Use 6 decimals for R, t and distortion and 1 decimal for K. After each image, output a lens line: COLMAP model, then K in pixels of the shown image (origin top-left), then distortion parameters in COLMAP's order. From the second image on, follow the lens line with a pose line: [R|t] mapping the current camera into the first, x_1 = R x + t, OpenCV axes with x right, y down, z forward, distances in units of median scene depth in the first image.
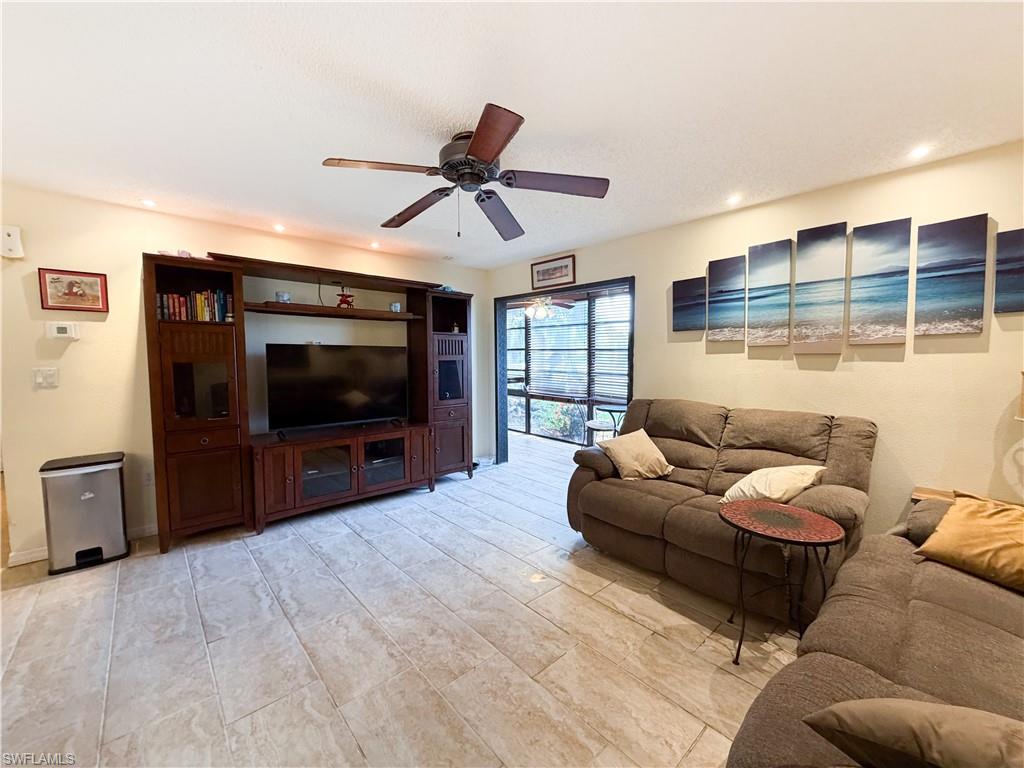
lens RADIAL K [[409.4, 0, 509.6], [0, 409.4, 386.8], [0, 0, 1]] dist [-0.002845, -0.000095]
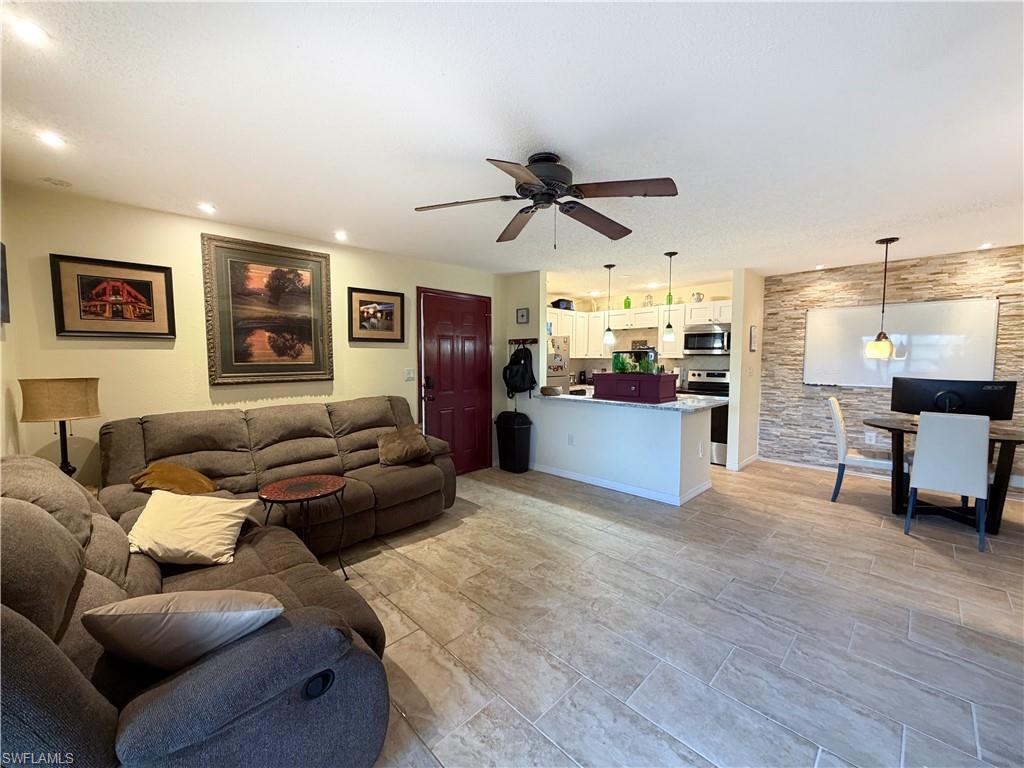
lens RADIAL K [[409.4, 0, 512.9], [0, 409.4, 384.5], [0, 0, 1]] dist [-0.002845, -0.000095]
pose [[-0.998845, 0.008366, -0.047318, 0.036270], [0.001409, 0.989402, 0.145197, -0.179463], [0.048032, 0.144962, -0.988271, 2.105025]]
